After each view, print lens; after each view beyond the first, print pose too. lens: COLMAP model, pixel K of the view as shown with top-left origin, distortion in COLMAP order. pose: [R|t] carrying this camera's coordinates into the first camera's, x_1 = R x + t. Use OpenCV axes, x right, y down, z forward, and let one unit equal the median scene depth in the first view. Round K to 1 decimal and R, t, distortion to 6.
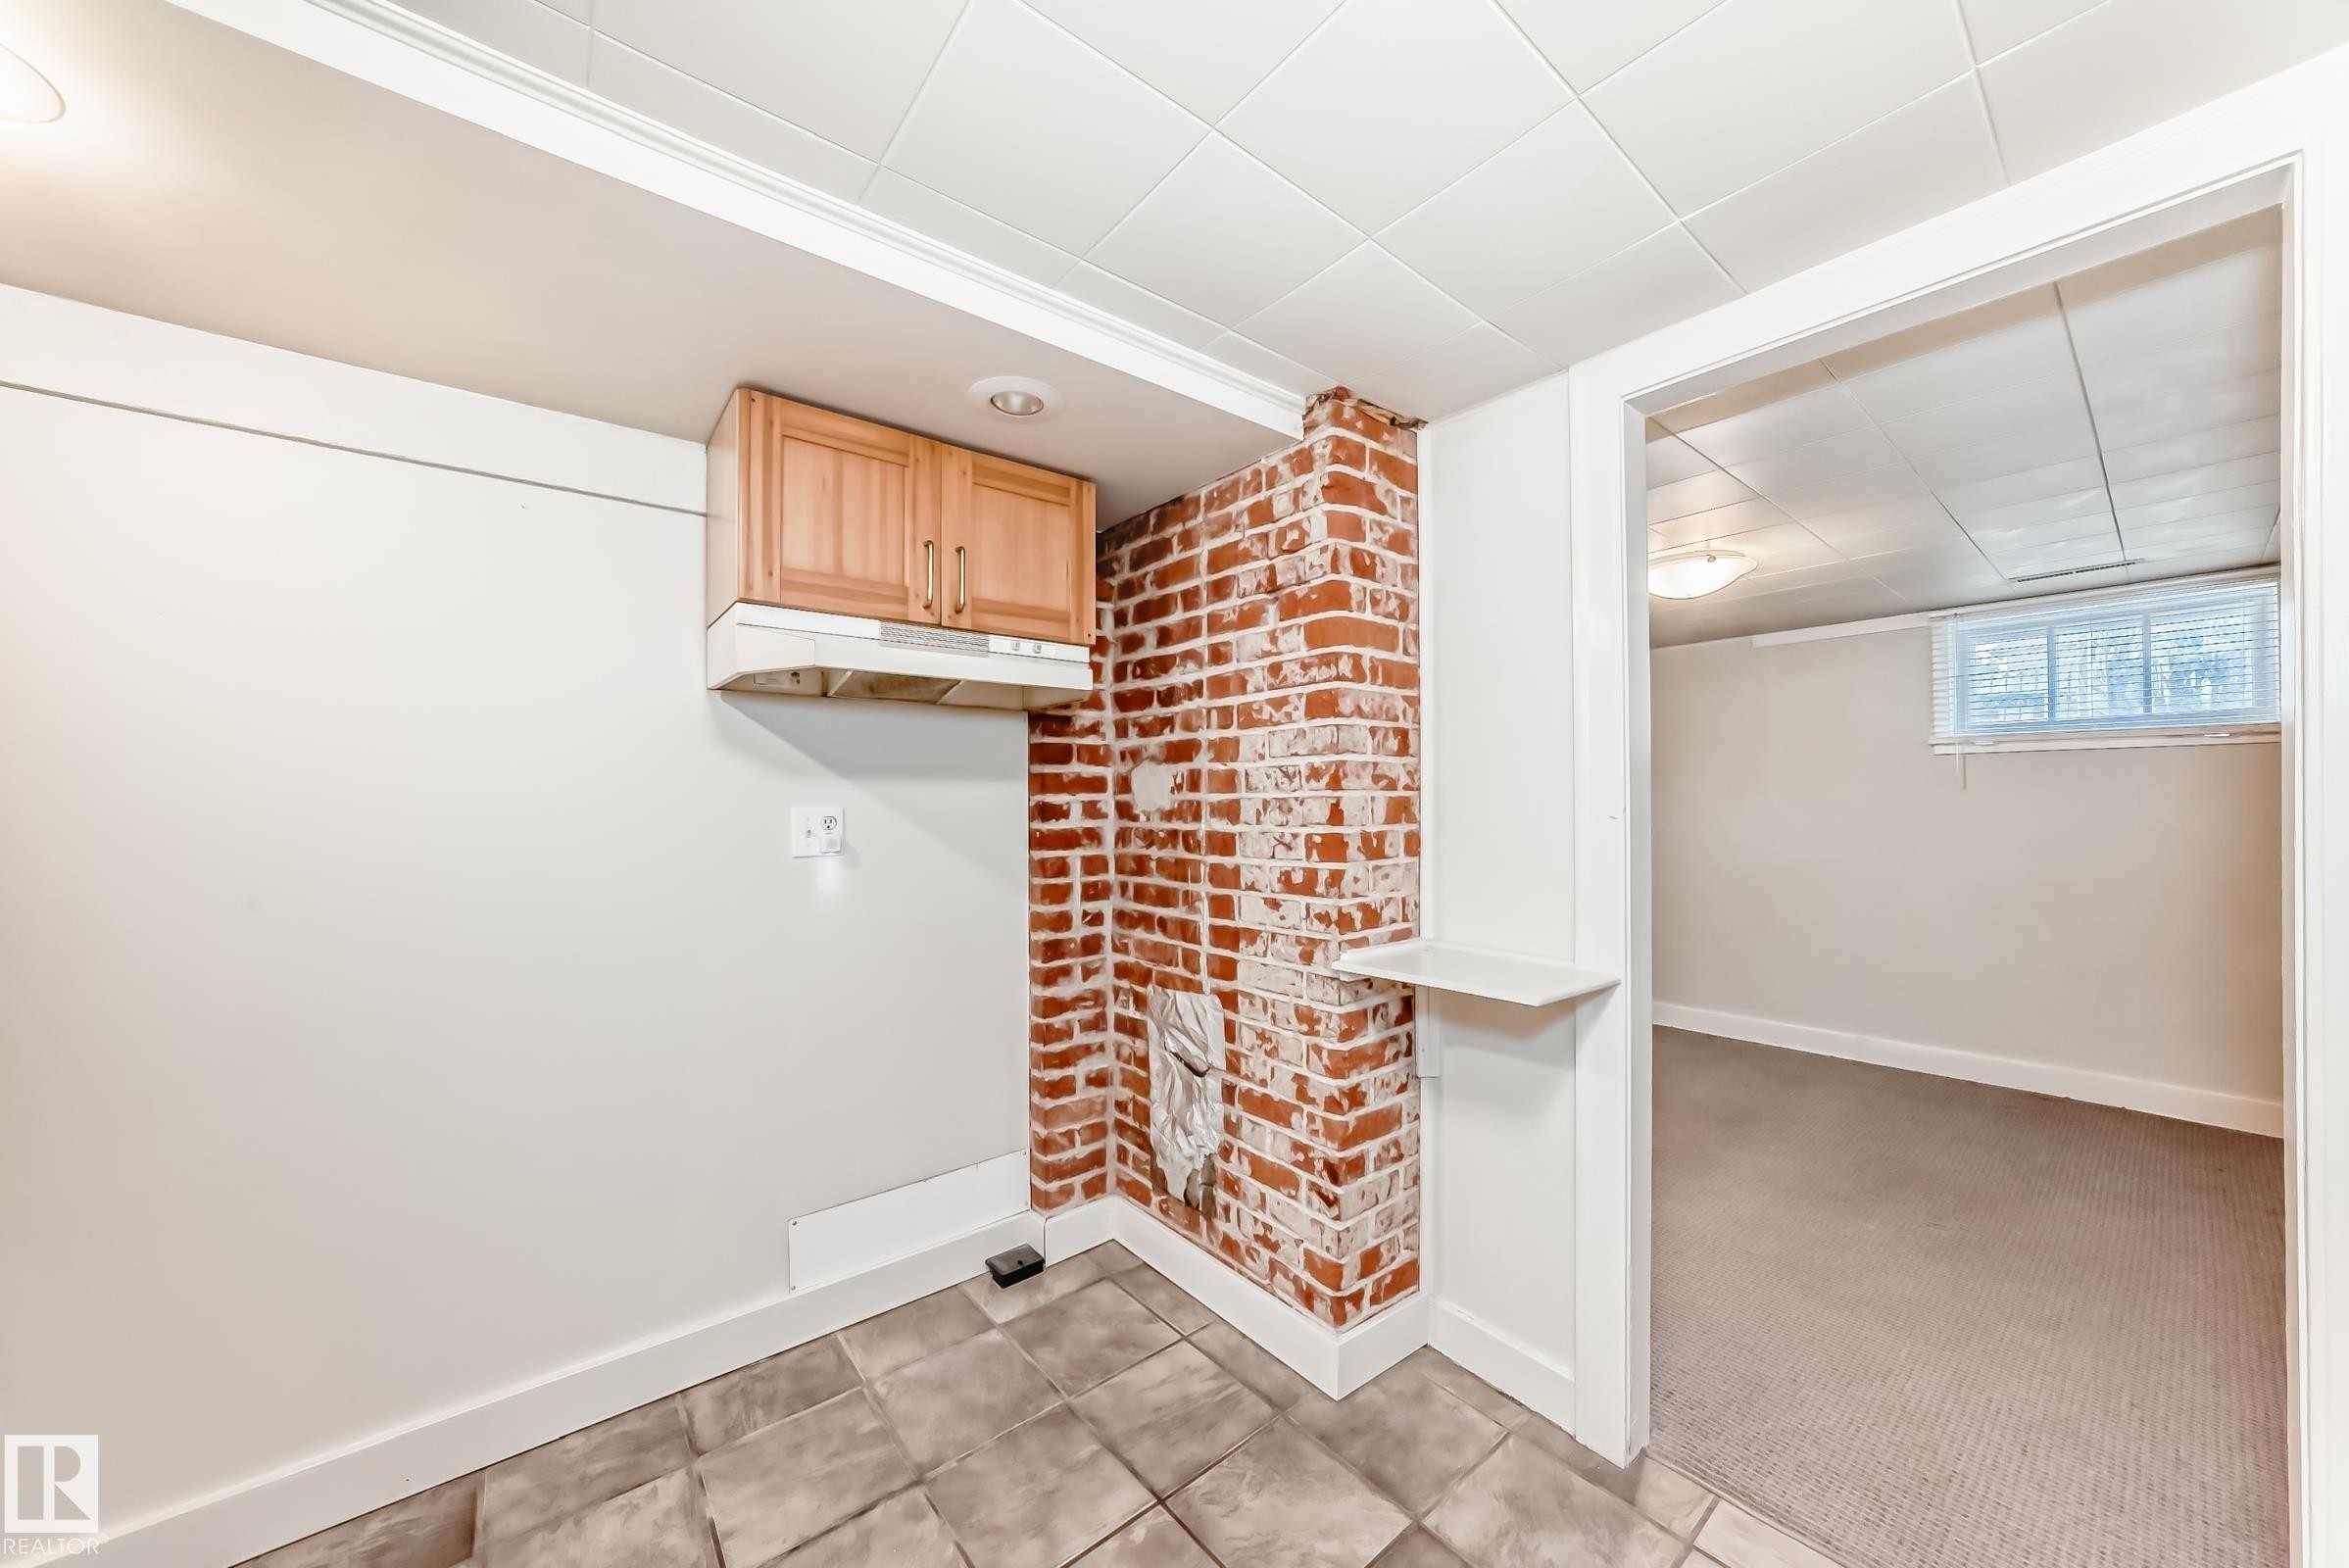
lens RADIAL K [[820.8, 0, 1176.2], [0, 820.8, 791.1], [0, 0, 1]] dist [-0.011096, 0.000563]
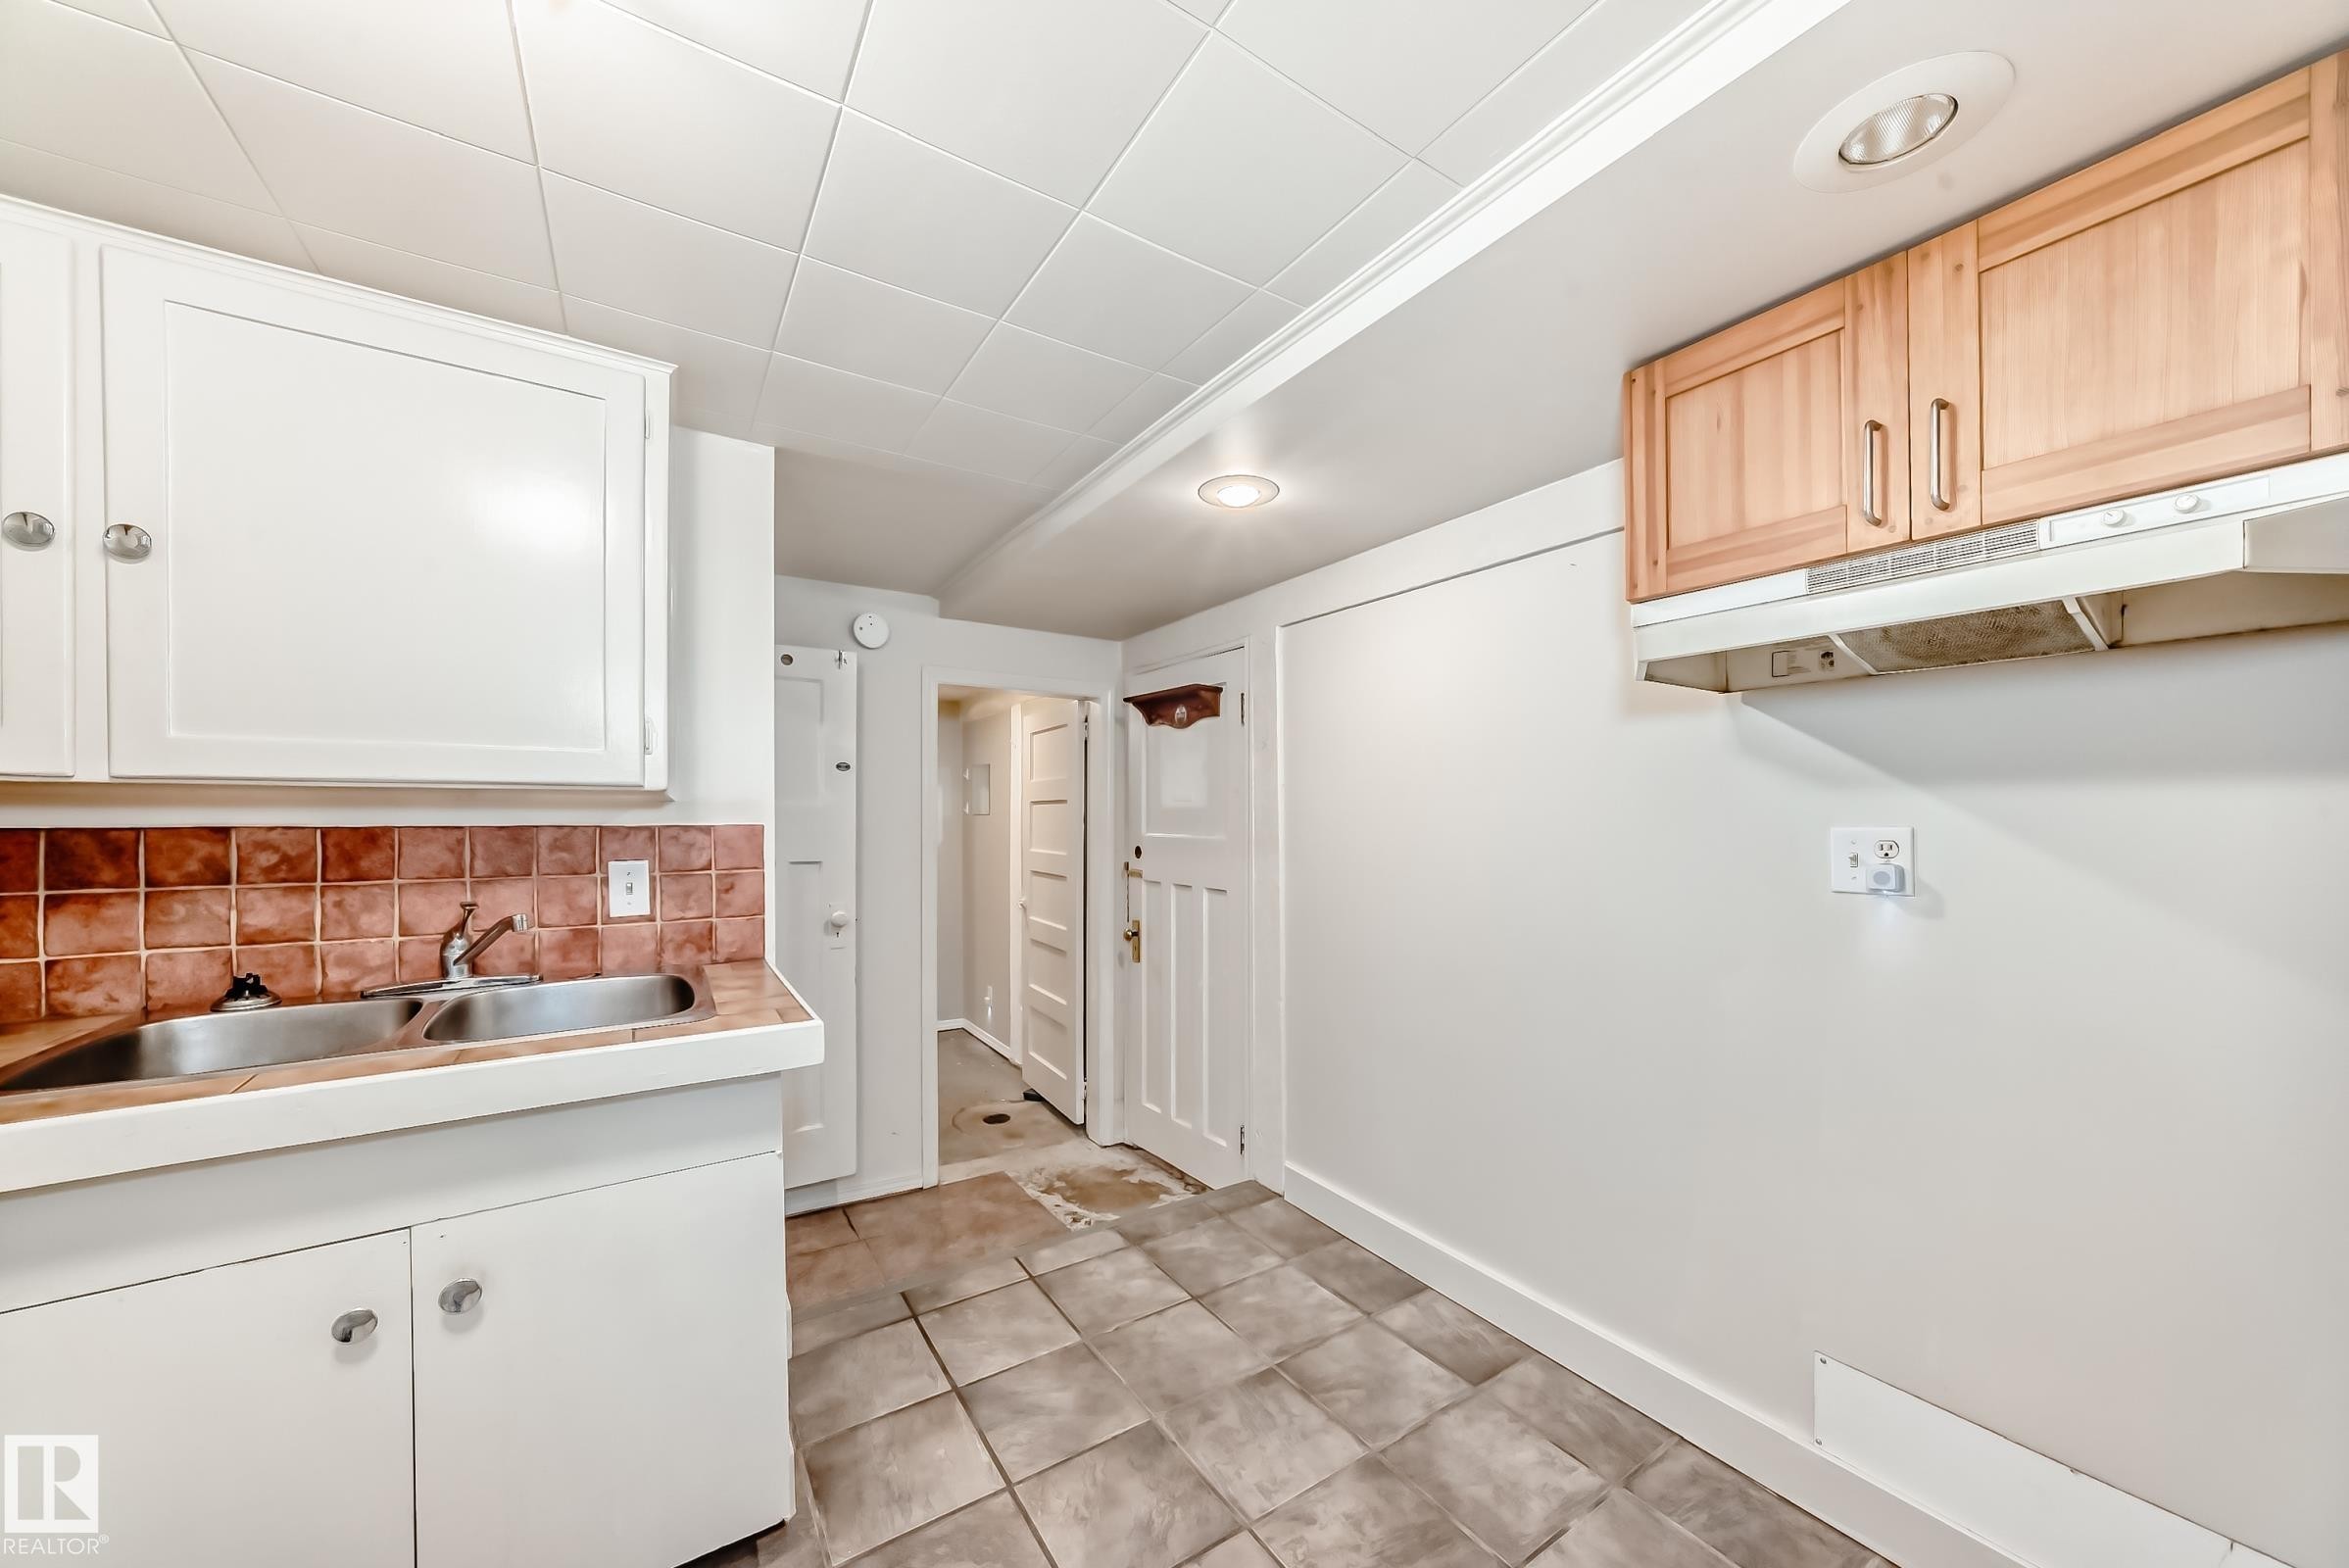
lens RADIAL K [[820.8, 0, 1173.8], [0, 820.8, 806.6], [0, 0, 1]] dist [-0.011096, 0.000563]
pose [[-0.105472, -0.003336, -0.994417, 0.426971], [0.009204, 0.999948, -0.004331, -0.001108], [0.994380, -0.009610, -0.105436, 0.549436]]
